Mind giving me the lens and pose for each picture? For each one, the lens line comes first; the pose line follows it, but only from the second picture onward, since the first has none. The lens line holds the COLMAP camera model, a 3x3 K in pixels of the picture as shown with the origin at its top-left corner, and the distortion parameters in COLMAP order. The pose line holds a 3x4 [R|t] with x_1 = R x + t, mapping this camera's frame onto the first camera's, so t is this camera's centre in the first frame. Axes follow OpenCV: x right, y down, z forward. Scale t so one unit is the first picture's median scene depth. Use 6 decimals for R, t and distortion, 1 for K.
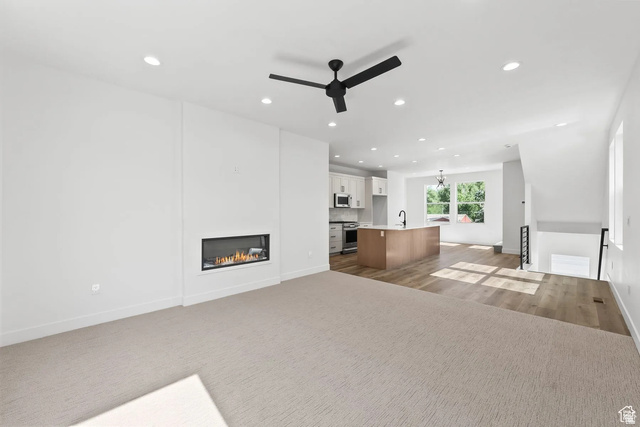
lens RADIAL K [[255.8, 0, 320.0], [0, 255.8, 213.5], [0, 0, 1]] dist [0.000291, 0.000039]
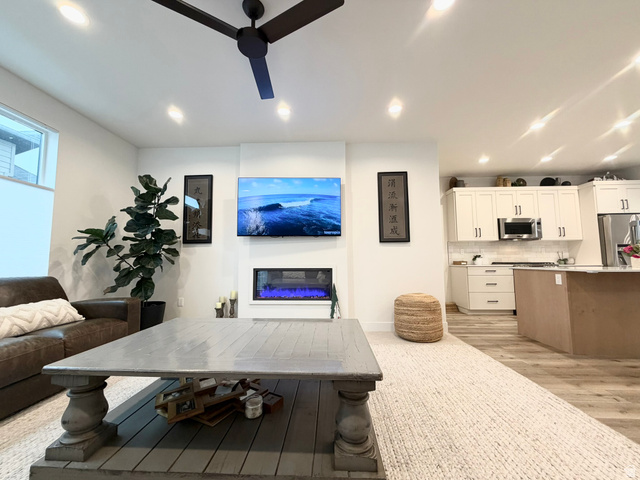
lens RADIAL K [[257.5, 0, 320.0], [0, 257.5, 240.0], [0, 0, 1]] dist [-0.001042, 0.000021]
pose [[0.674722, -0.063240, -0.735357, 0.202279], [0.000617, 0.996371, -0.085120, 0.027916], [0.738071, 0.056979, 0.672312, 0.200463]]
